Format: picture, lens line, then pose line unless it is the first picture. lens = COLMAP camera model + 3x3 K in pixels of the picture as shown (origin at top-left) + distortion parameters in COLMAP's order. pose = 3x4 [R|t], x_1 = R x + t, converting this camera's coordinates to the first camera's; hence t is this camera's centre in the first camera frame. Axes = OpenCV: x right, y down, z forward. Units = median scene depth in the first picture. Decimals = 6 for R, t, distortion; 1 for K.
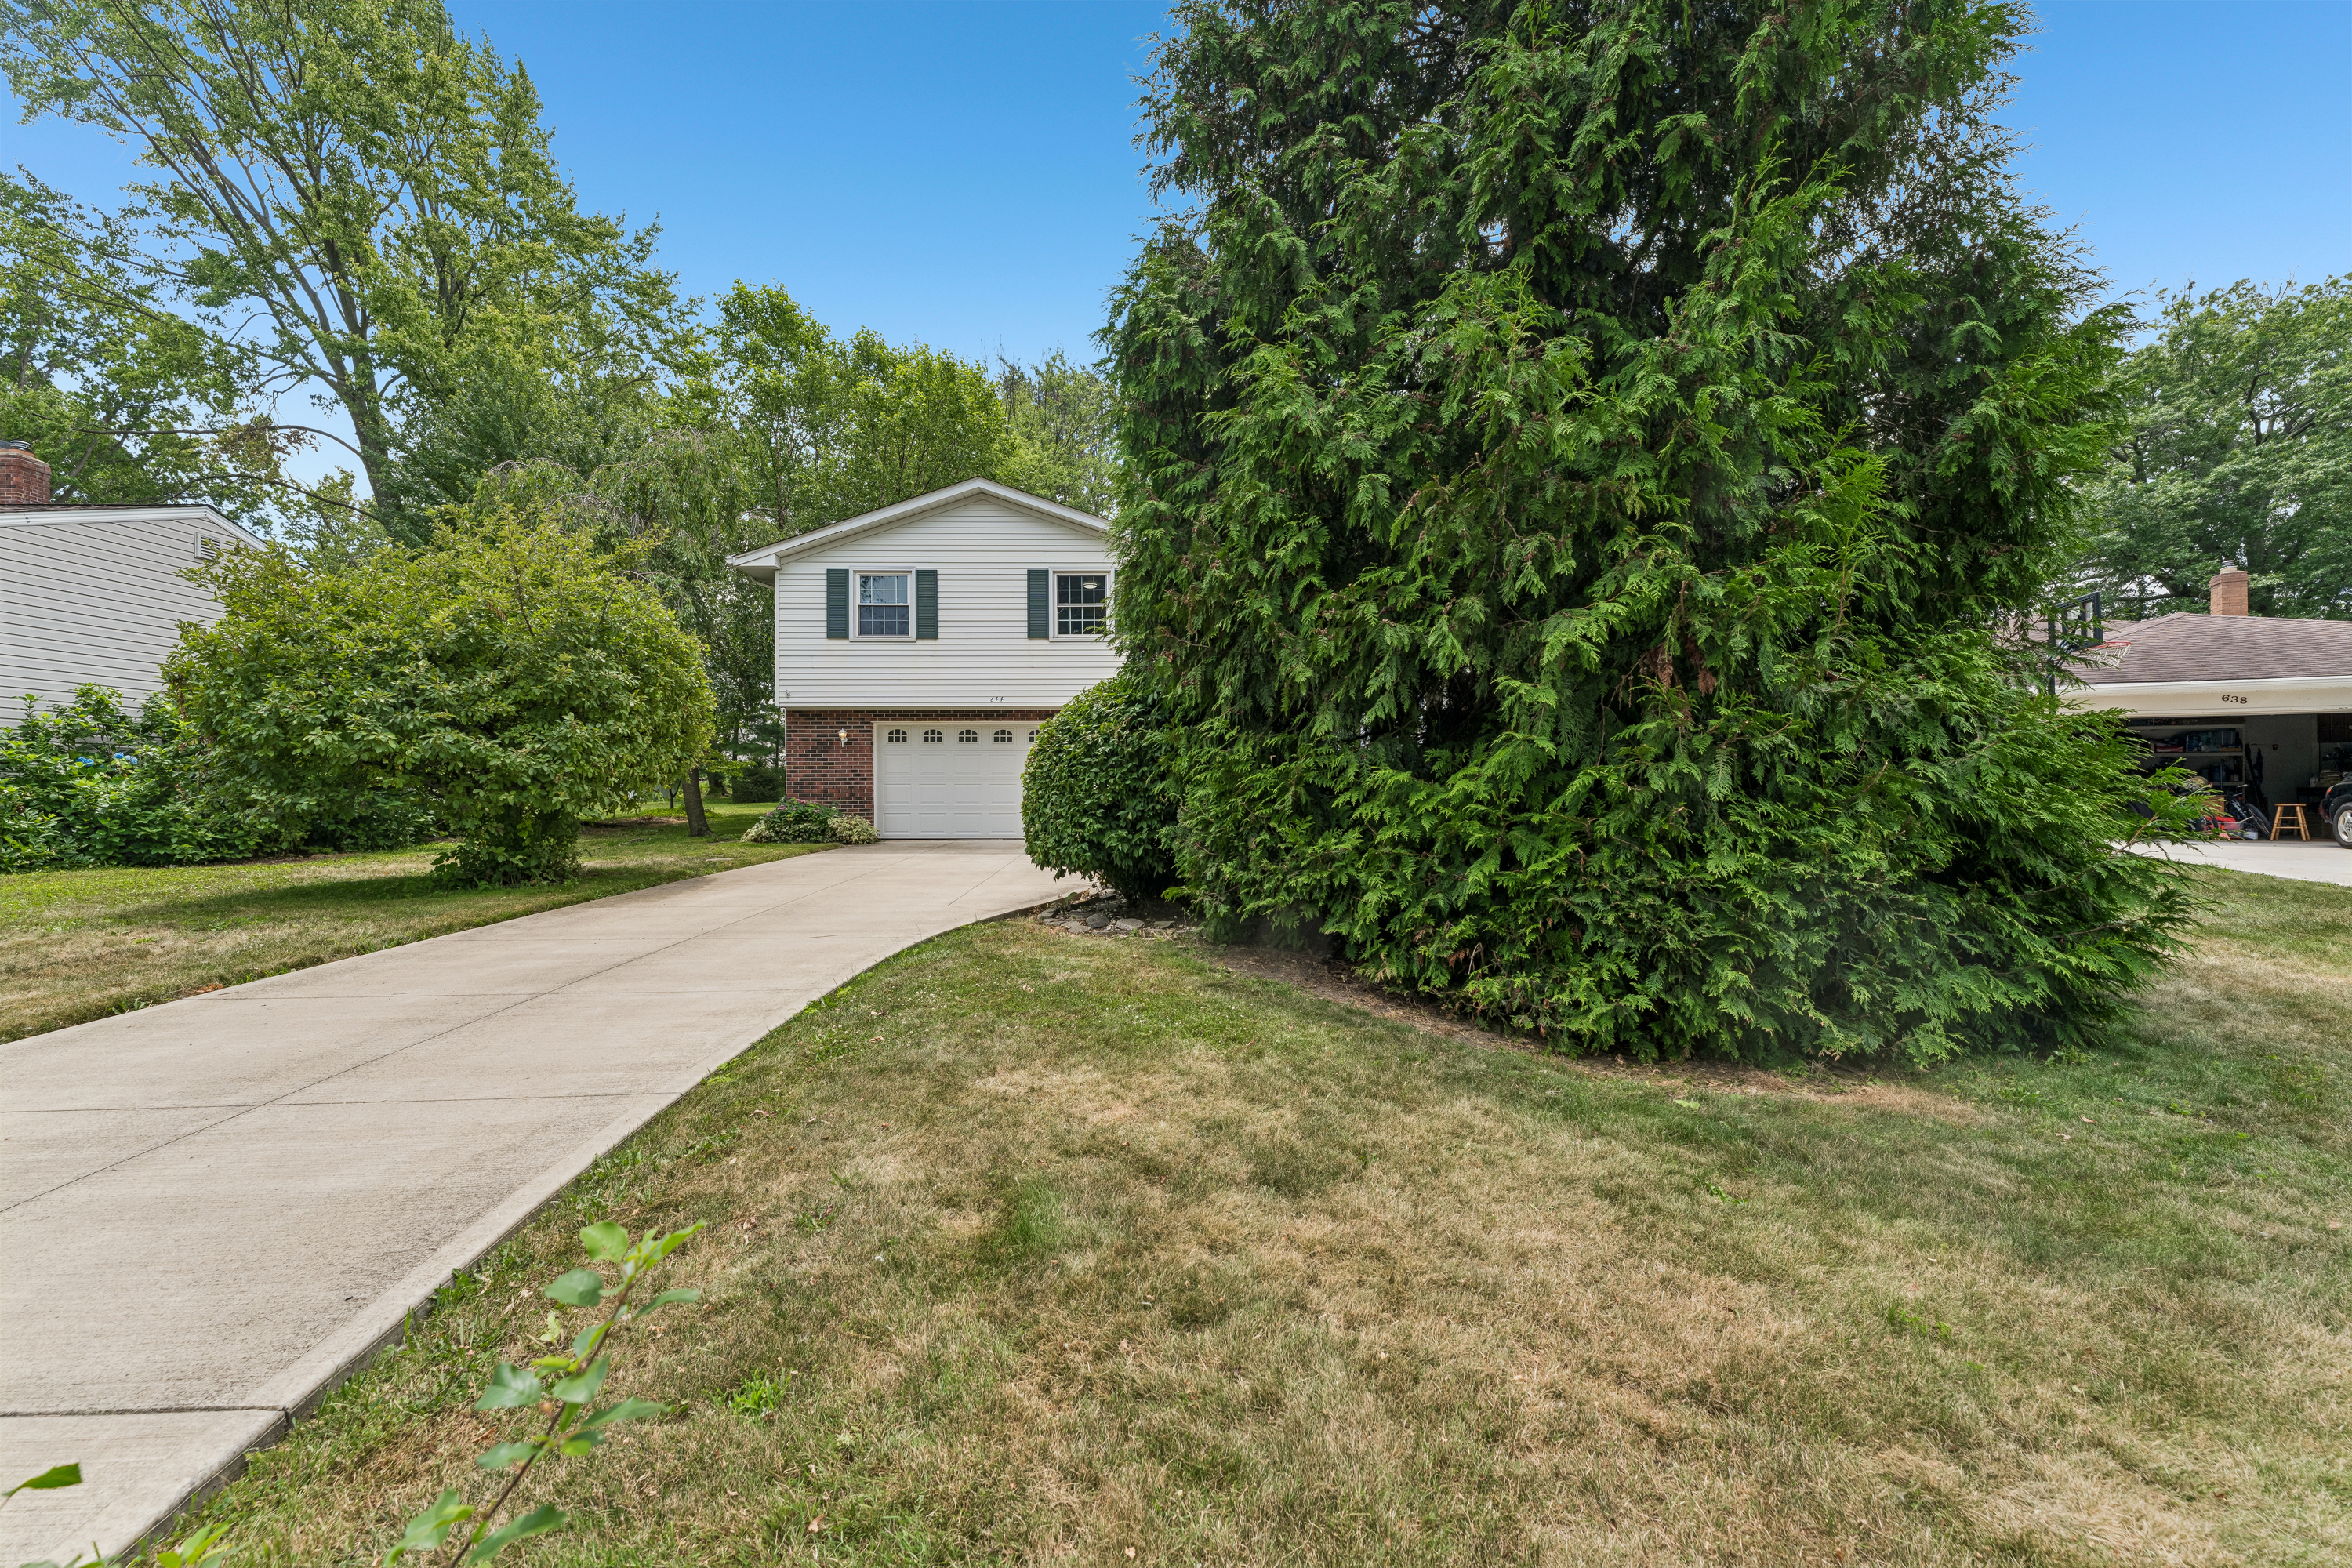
lens RADIAL K [[956.5, 0, 1160.3], [0, 956.5, 794.0], [0, 0, 1]] dist [-0.005870, -0.000106]
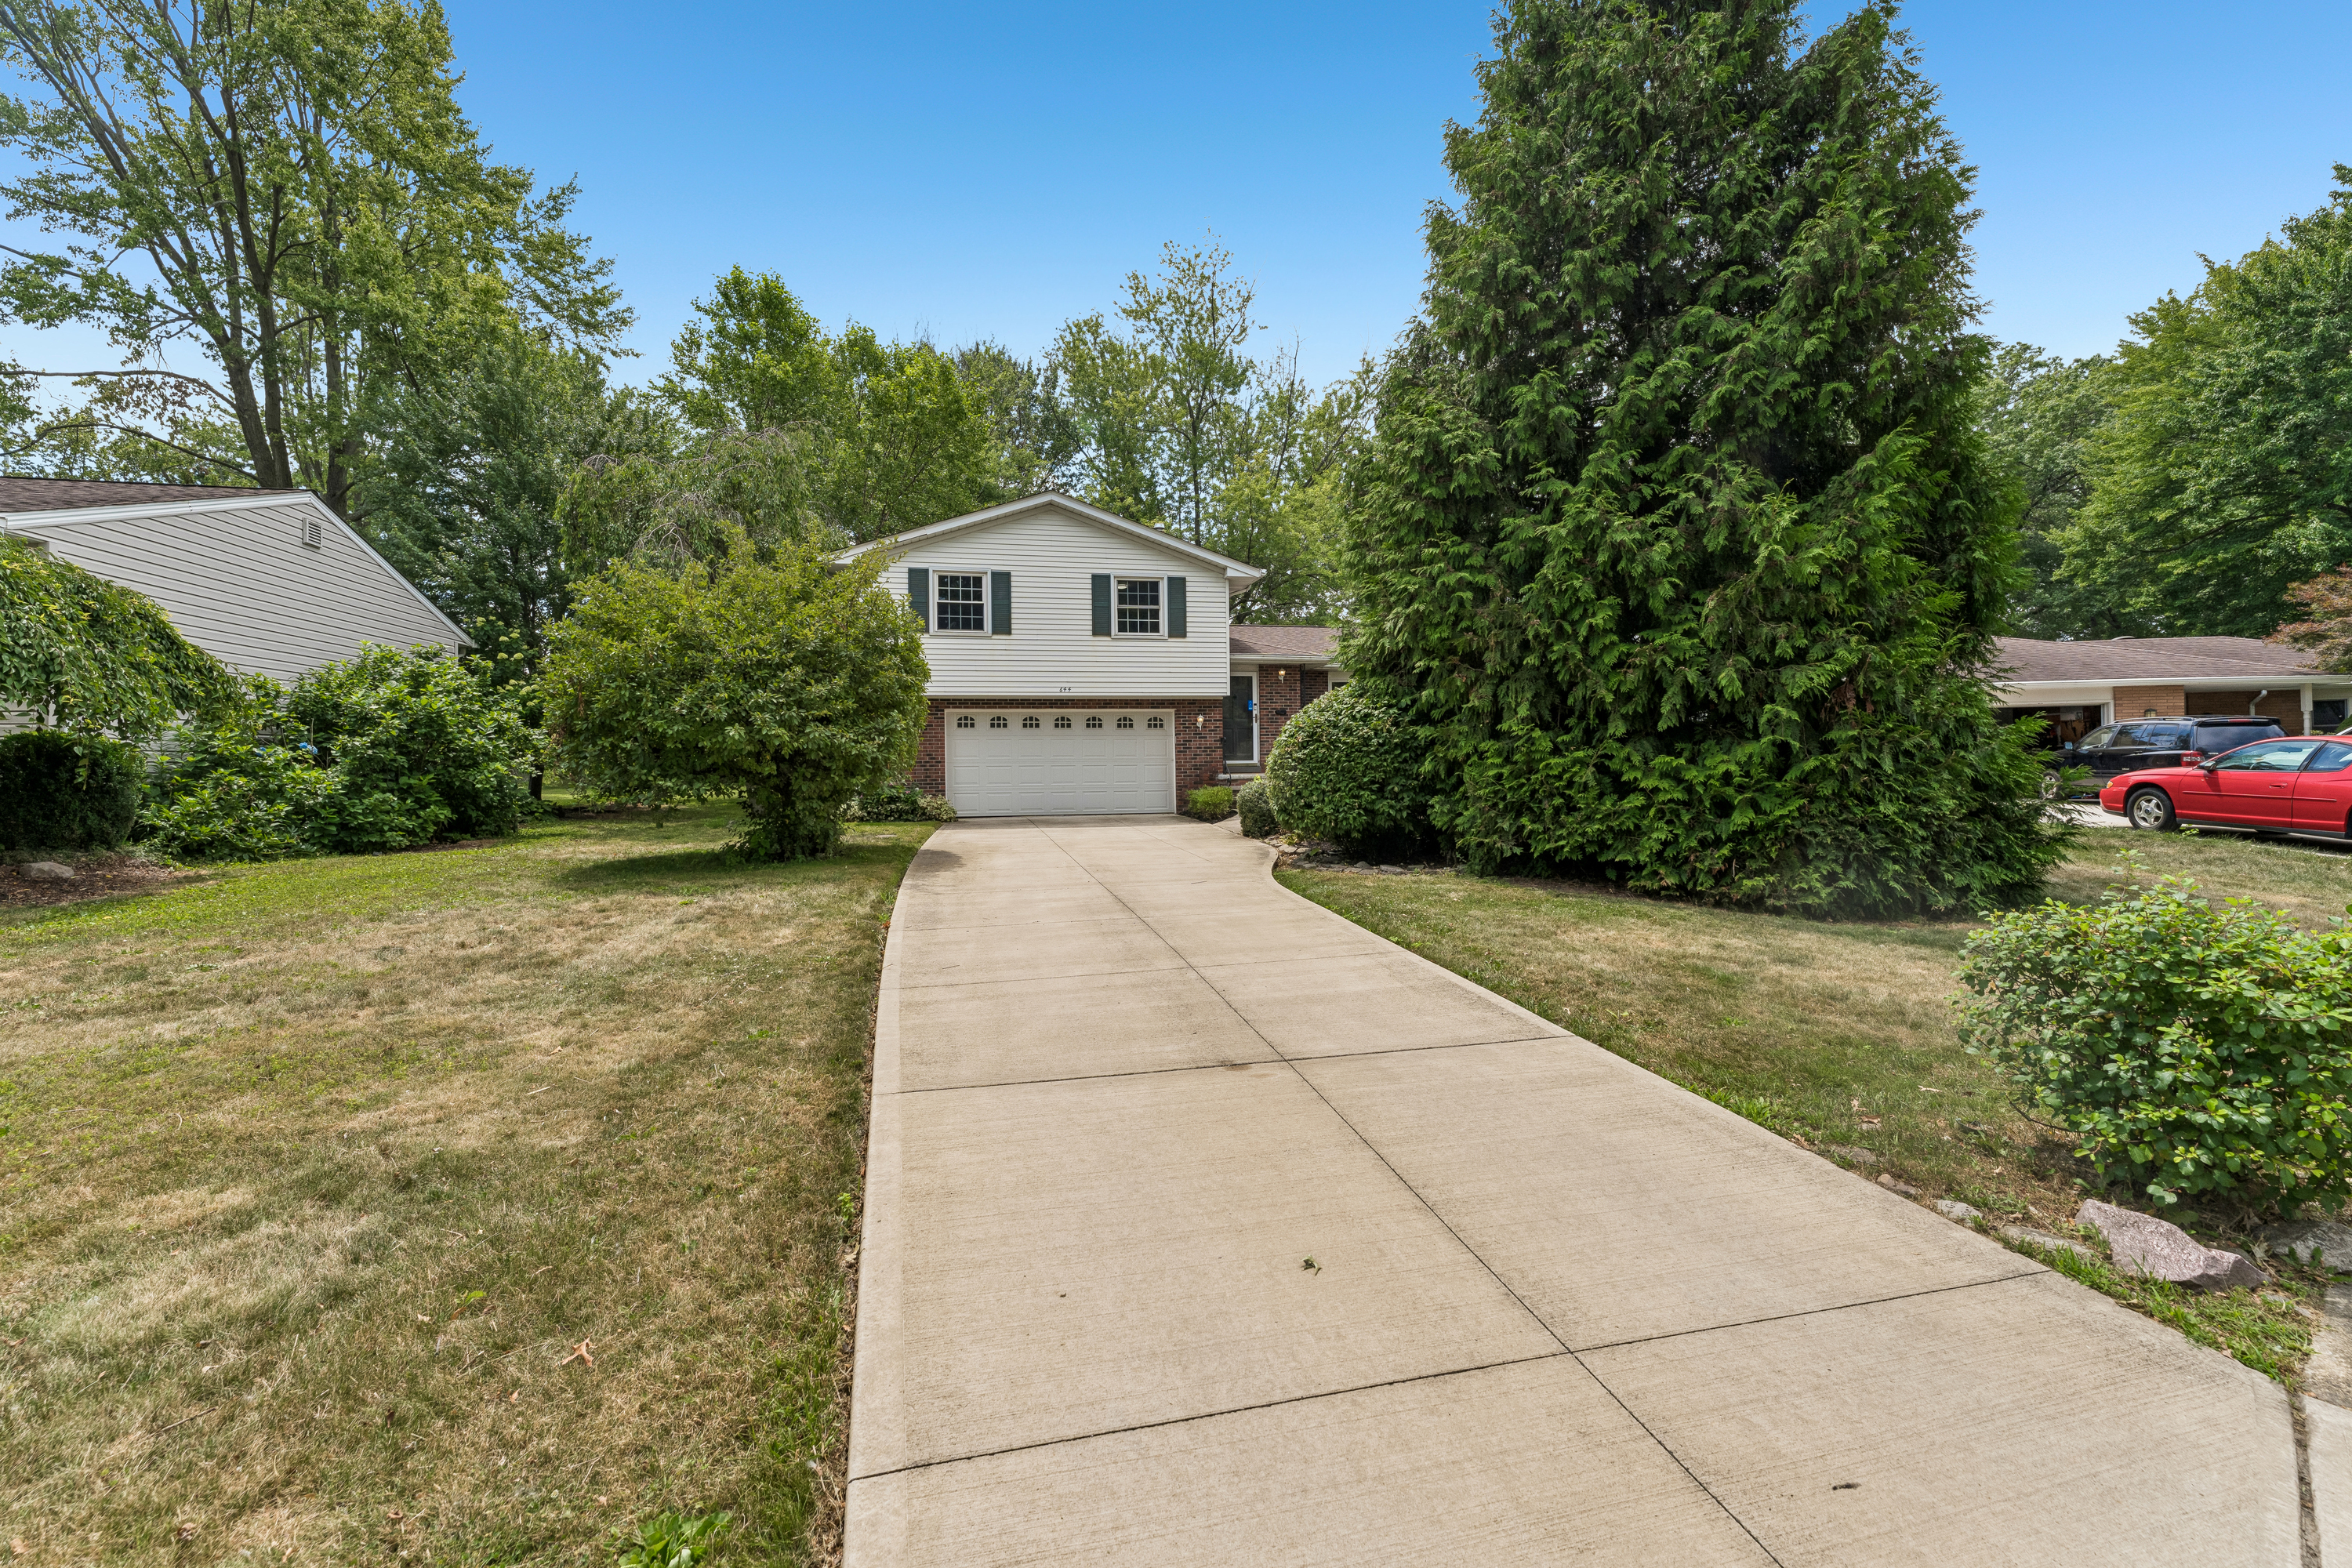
lens RADIAL K [[956.5, 0, 1192.6], [0, 956.5, 768.8], [0, 0, 1]] dist [-0.005870, -0.000106]
pose [[0.980003, -0.009953, 0.198732, -0.256010], [0.010540, 0.999943, -0.001893, -0.002985], [-0.198702, 0.003950, 0.980052, -0.126517]]
